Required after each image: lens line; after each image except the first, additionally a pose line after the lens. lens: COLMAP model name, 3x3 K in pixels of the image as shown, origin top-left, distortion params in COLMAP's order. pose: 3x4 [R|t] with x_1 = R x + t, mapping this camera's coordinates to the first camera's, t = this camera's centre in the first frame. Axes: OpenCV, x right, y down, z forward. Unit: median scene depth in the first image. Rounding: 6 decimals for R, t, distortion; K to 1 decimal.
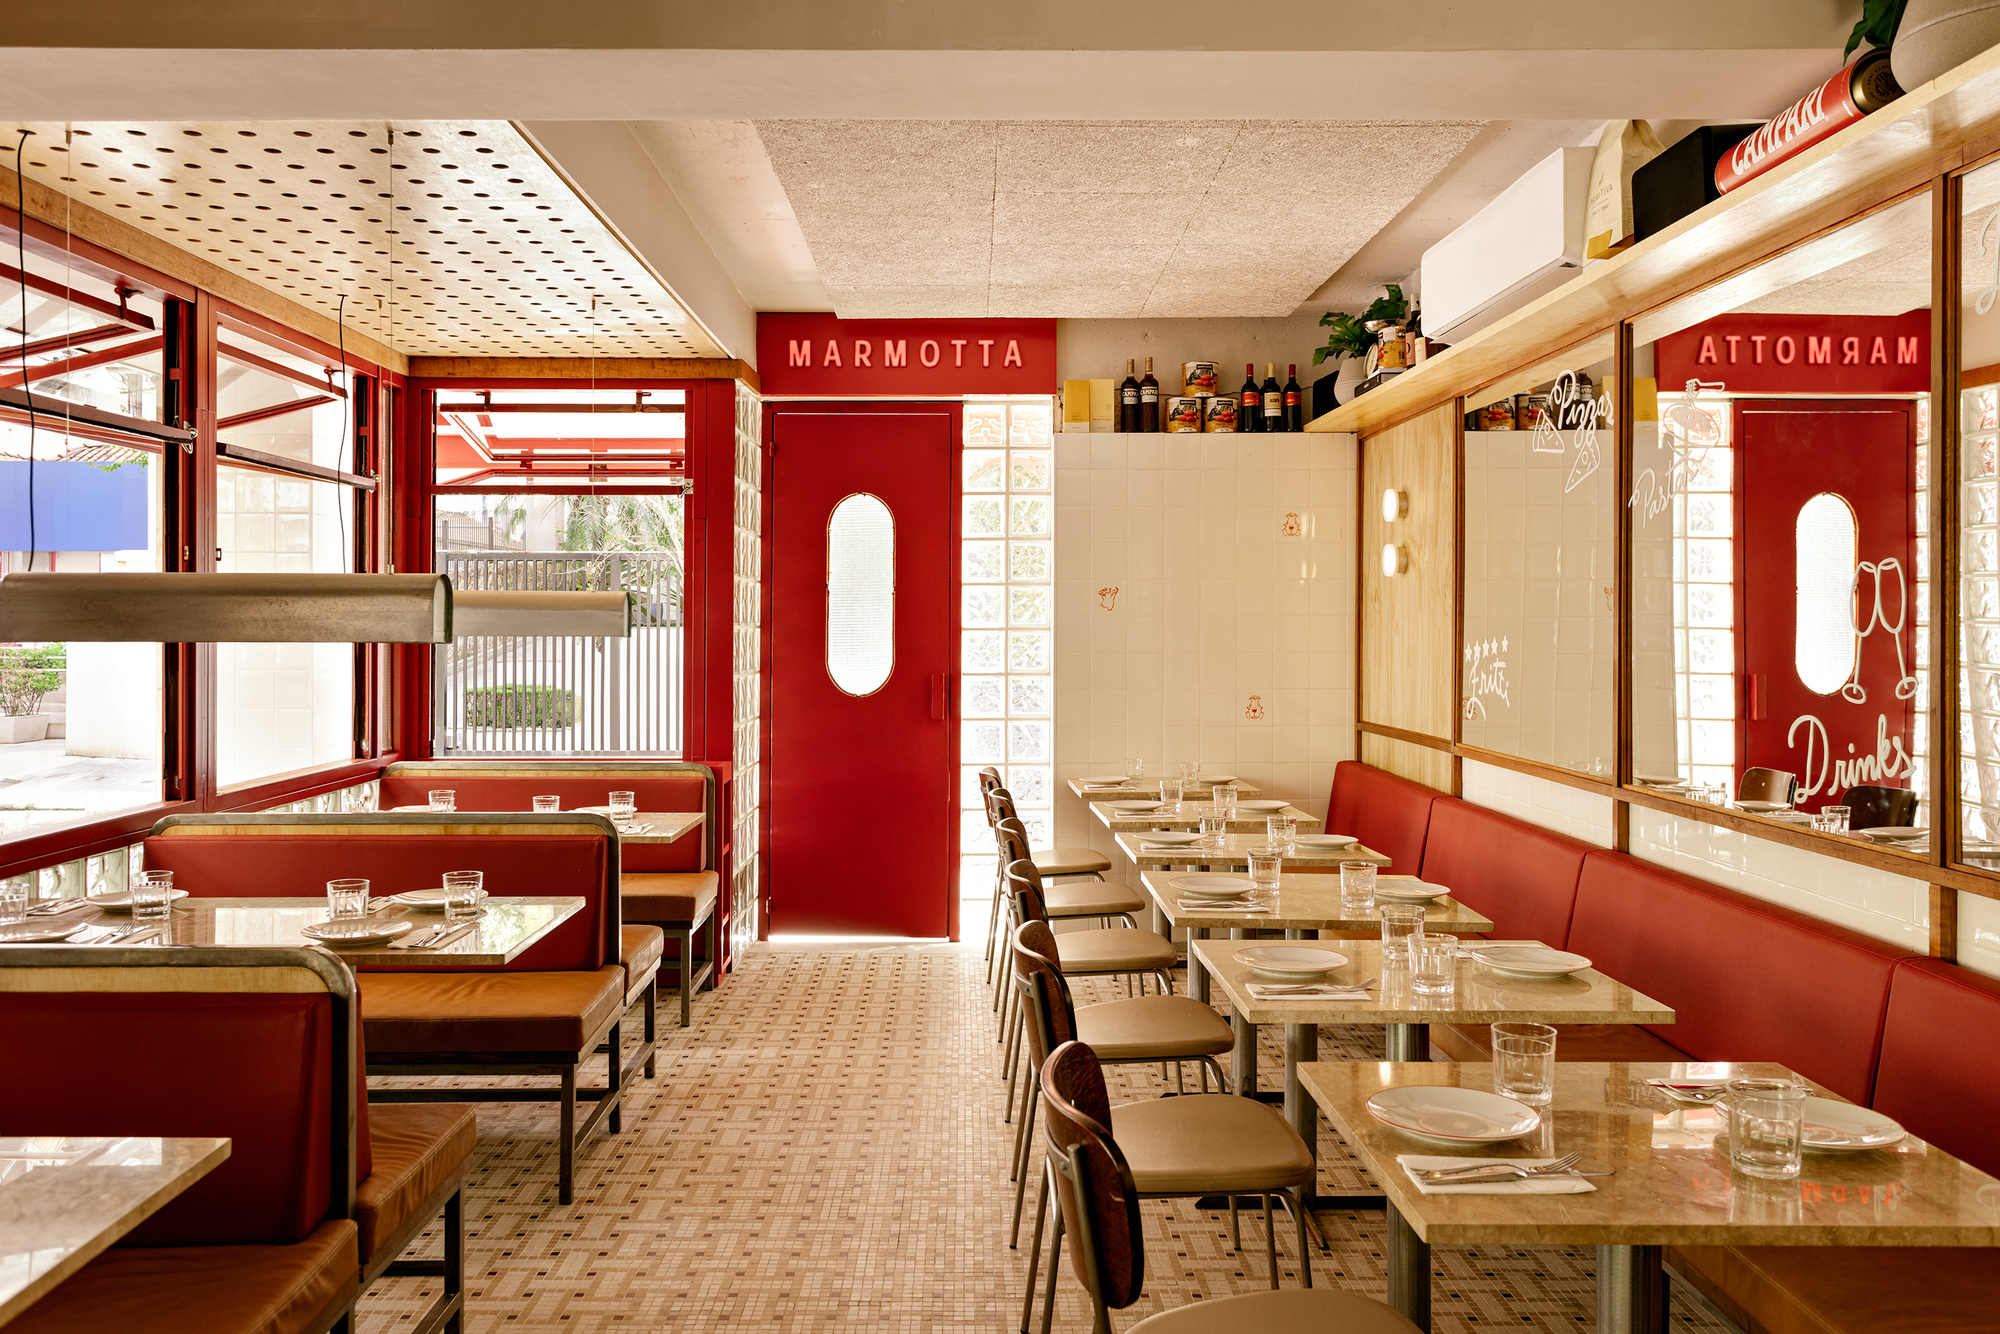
lens RADIAL K [[1556.3, 0, 1001.5], [0, 1556.3, 650.7], [0, 0, 1]] dist [0.002892, 0.000951]
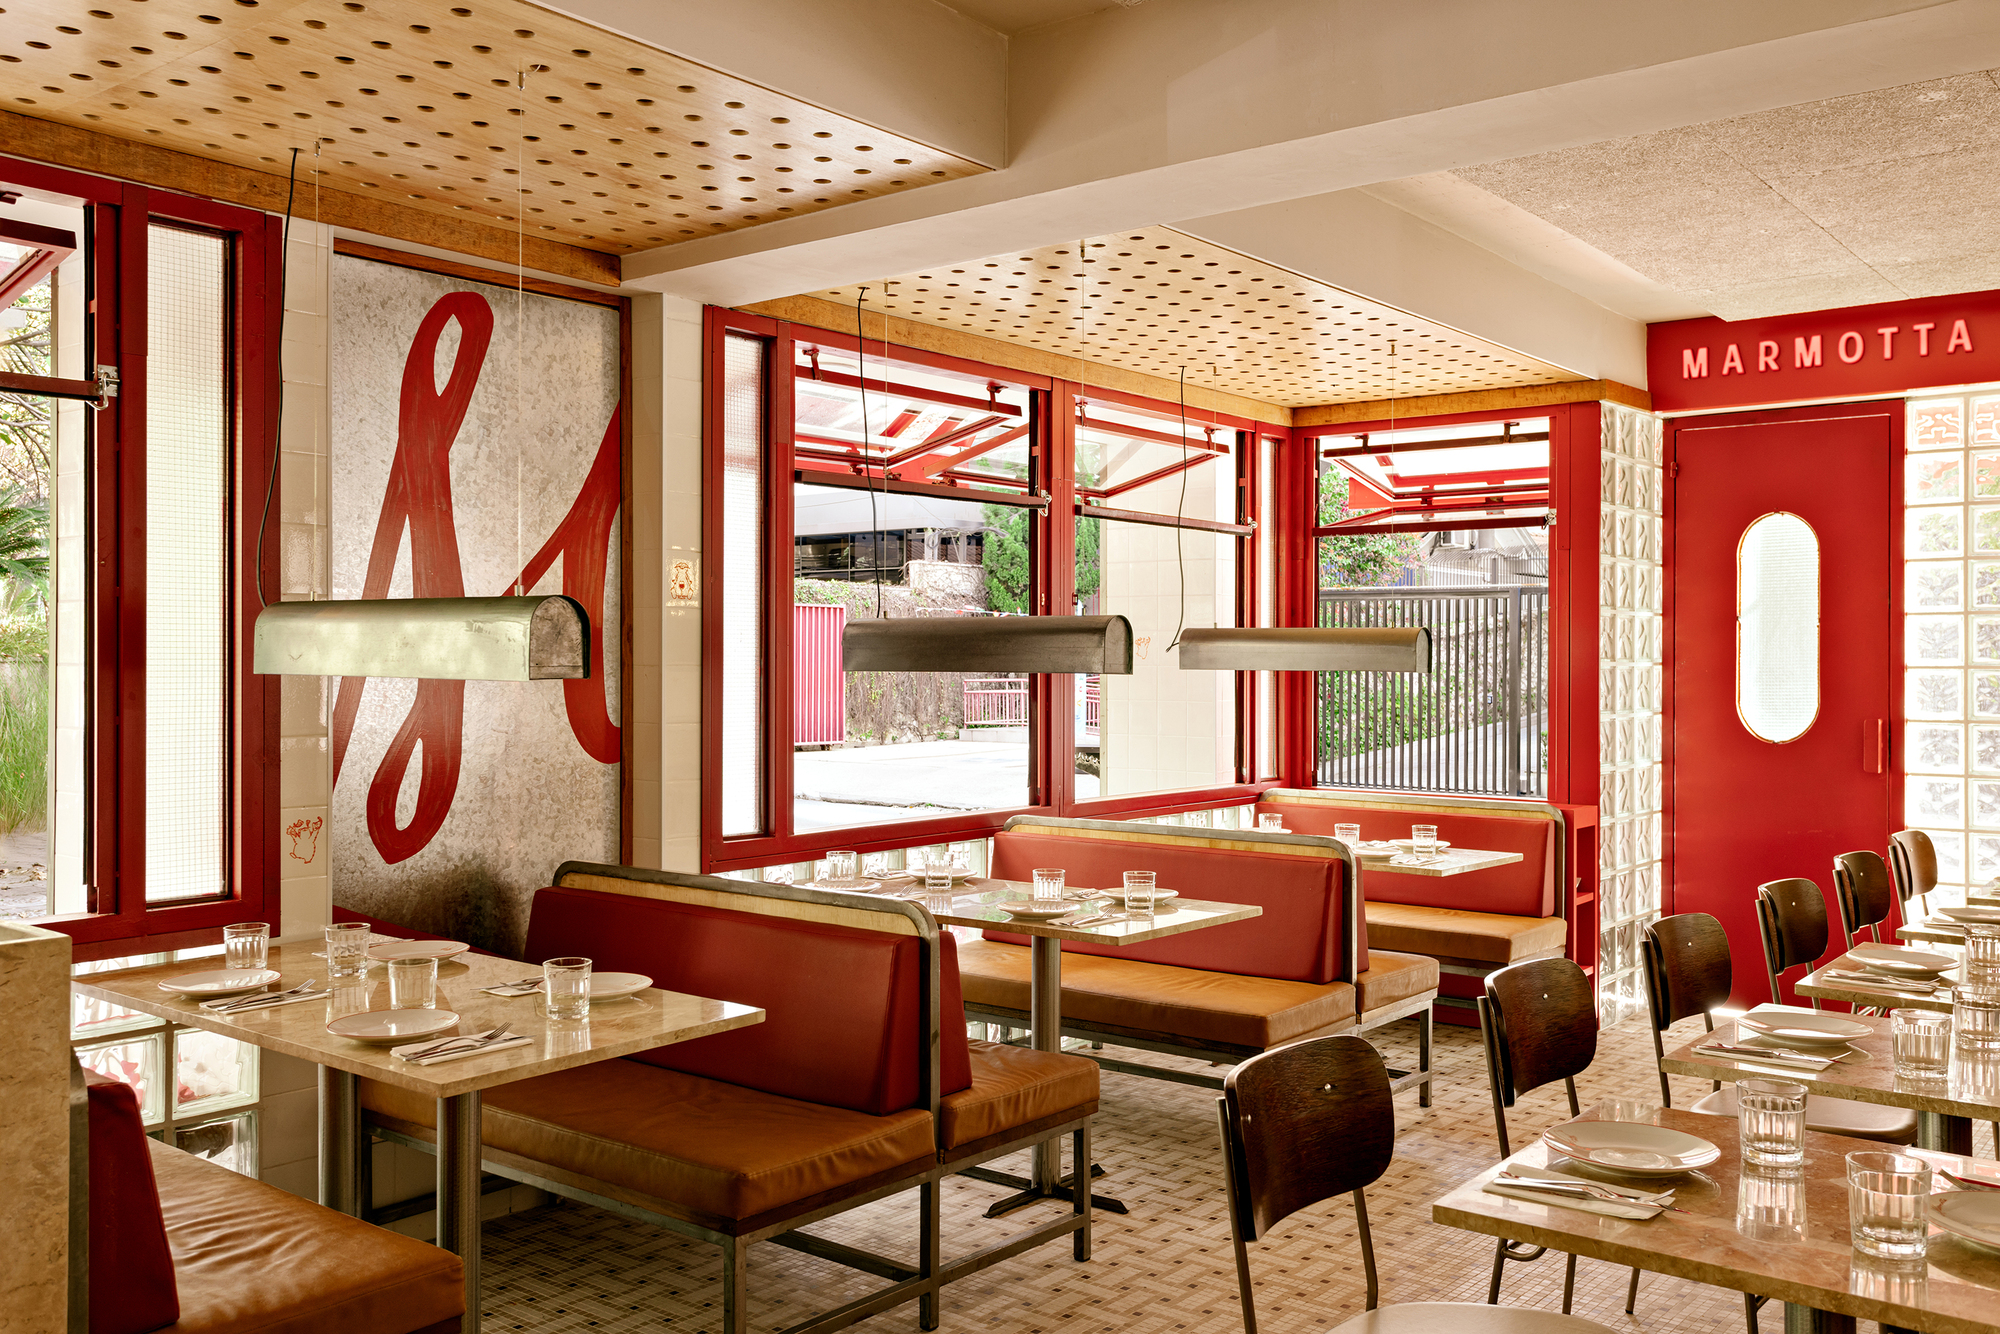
lens RADIAL K [[1735.6, 0, 998.6], [0, 1735.6, 673.1], [0, 0, 1]] dist [-0.068410, 0.016261]
pose [[0.760749, 0.004401, -0.649031, 0.230991], [-0.012925, 0.999881, -0.008371, 0.004380], [0.648917, 0.014757, 0.760716, -0.027360]]
